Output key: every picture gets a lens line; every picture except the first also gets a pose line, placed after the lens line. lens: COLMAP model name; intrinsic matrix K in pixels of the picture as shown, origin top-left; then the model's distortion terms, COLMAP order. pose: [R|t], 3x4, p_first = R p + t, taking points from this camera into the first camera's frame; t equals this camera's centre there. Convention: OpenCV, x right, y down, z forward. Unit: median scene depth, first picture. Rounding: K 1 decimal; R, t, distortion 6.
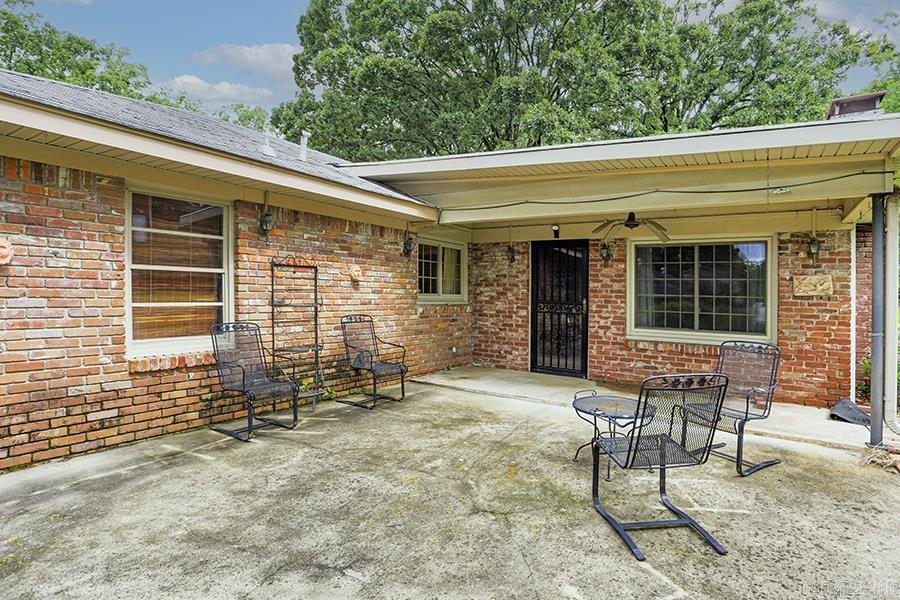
lens RADIAL K [[474.2, 0, 477.9], [0, 474.2, 284.4], [0, 0, 1]] dist [-0.064646, 0.029186]
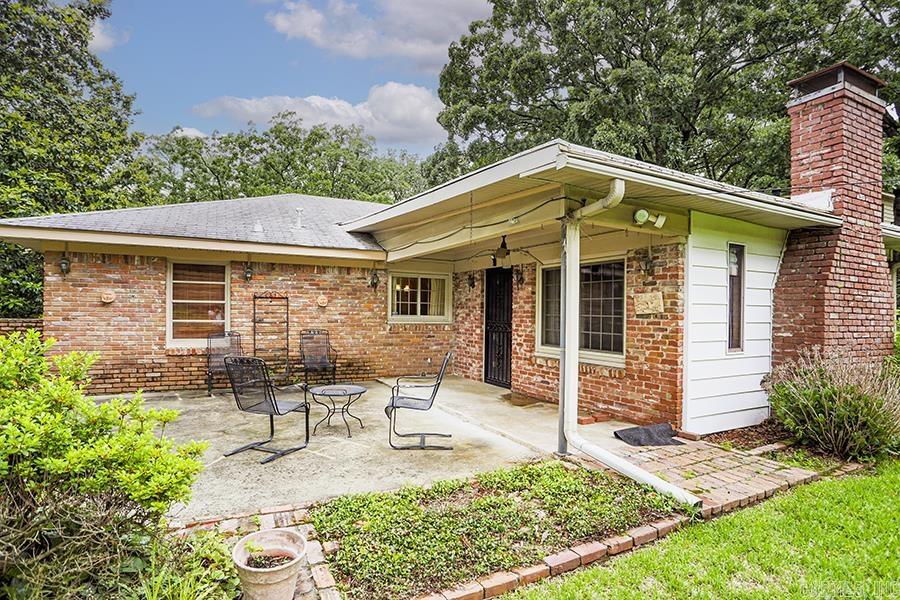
lens RADIAL K [[474.2, 0, 452.0], [0, 474.2, 305.6], [0, 0, 1]] dist [-0.064646, 0.029186]
pose [[0.857208, -0.017455, -0.514674, 0.880061], [0.013390, 0.999843, -0.011606, 0.013043], [0.514796, 0.003057, 0.857307, -0.050954]]
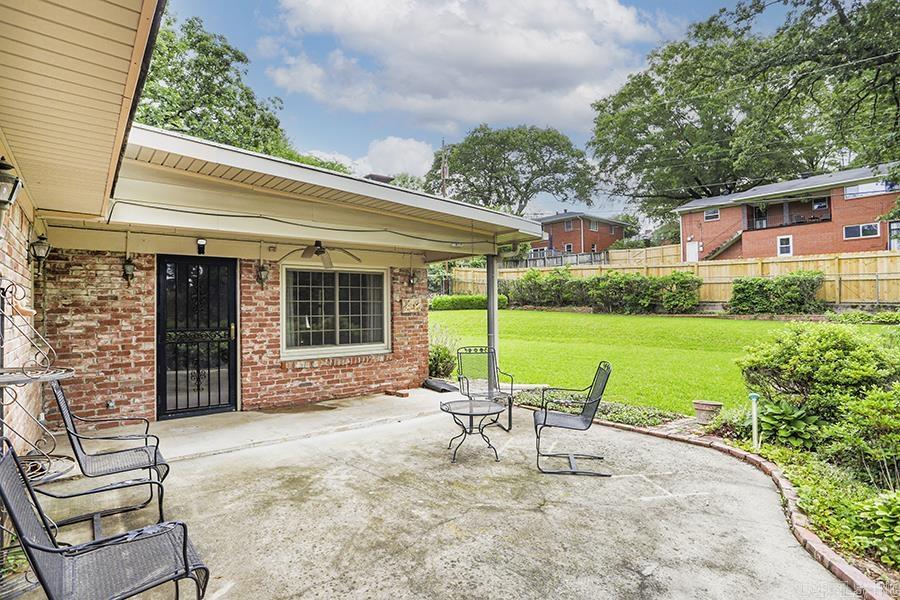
lens RADIAL K [[446.7, 0, 444.4], [0, 446.7, 286.5], [0, 0, 1]] dist [-0.046688, 0.000380]
pose [[0.324241, 0.020186, 0.945759, -0.574274], [0.005402, 0.999716, -0.023189, -0.024071], [-0.945959, 0.012628, 0.324040, 0.439571]]
